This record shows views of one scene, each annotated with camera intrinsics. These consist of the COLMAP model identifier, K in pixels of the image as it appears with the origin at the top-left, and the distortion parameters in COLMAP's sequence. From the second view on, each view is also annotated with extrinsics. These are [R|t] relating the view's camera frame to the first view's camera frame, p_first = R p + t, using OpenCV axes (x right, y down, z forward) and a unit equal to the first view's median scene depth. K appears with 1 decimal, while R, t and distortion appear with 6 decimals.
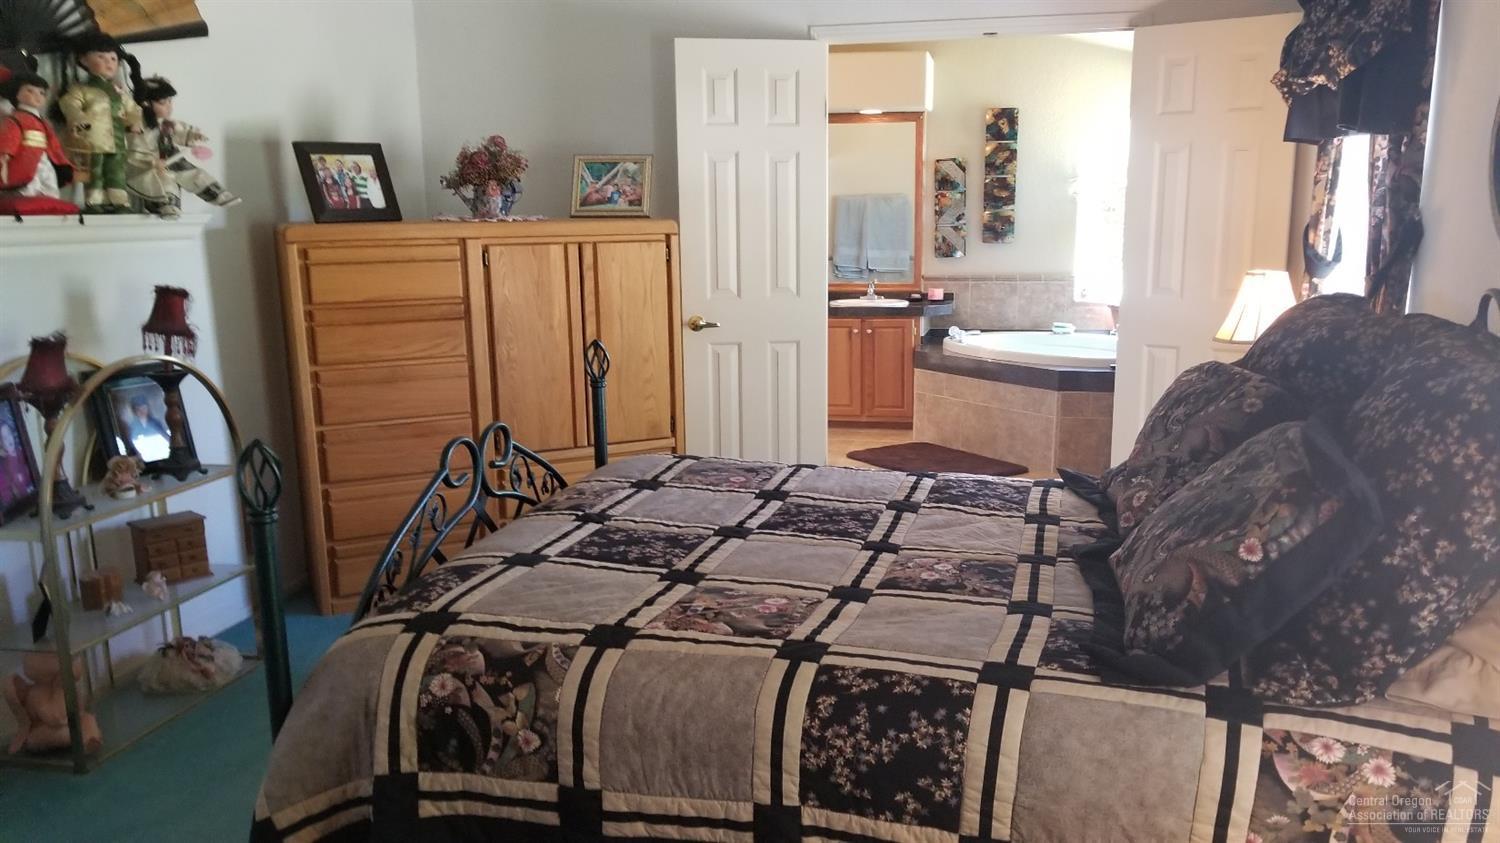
lens RADIAL K [[1130.0, 0, 750.0], [0, 1130.0, 421.5], [0, 0, 1]] dist [0.005366, -0.001059]
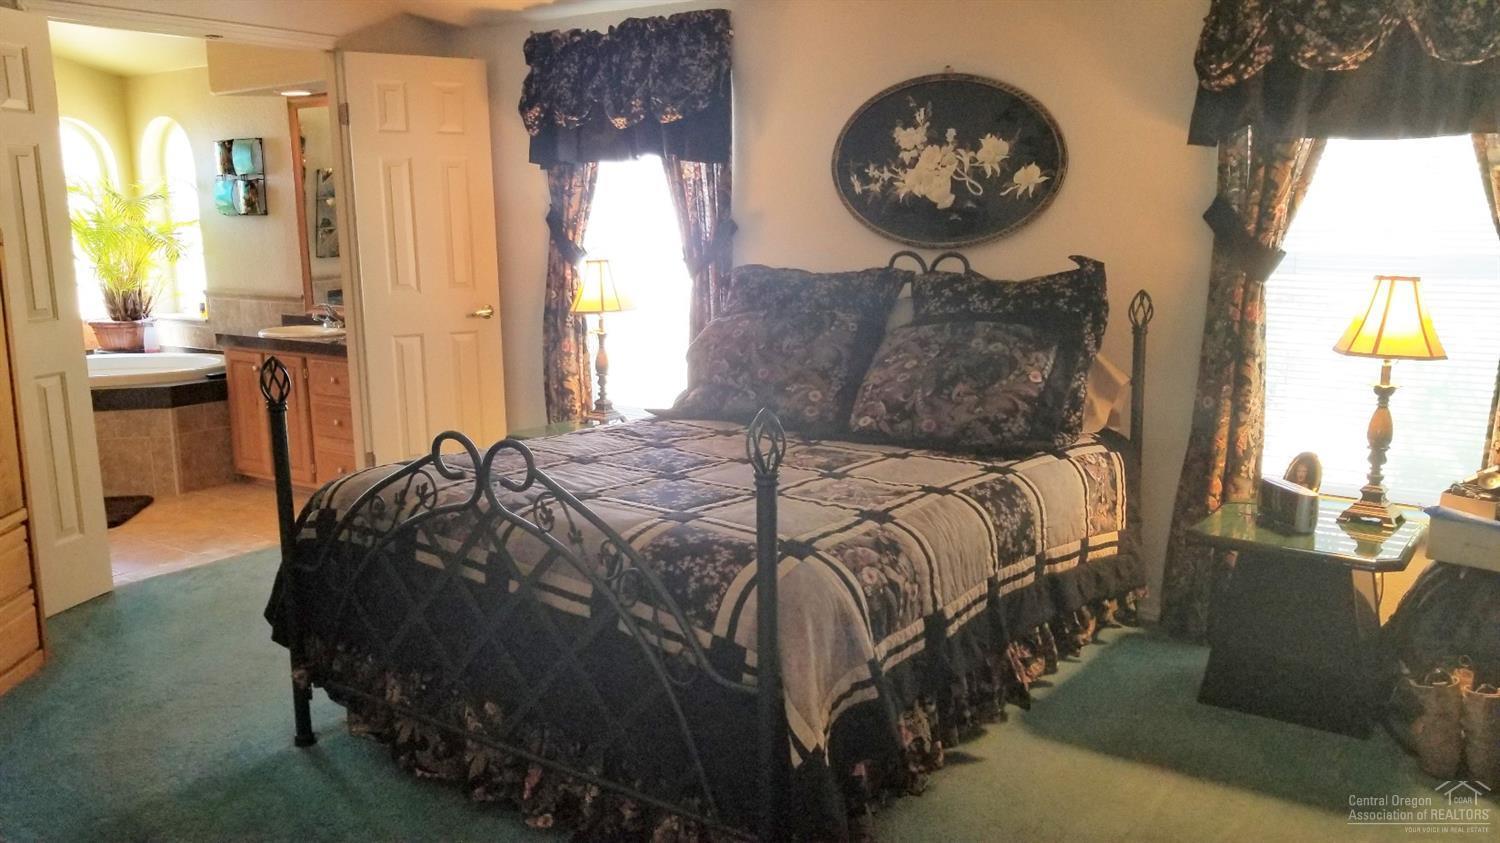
lens RADIAL K [[1120.1, 0, 750.0], [0, 1120.1, 421.5], [0, 0, 1]] dist [-0.041192, -0.002101]
pose [[0.419764, -0.156054, 0.894117, -0.782501], [0.171244, 0.981033, 0.090829, -0.036700], [-0.891333, 0.114986, 0.438525, 0.315733]]
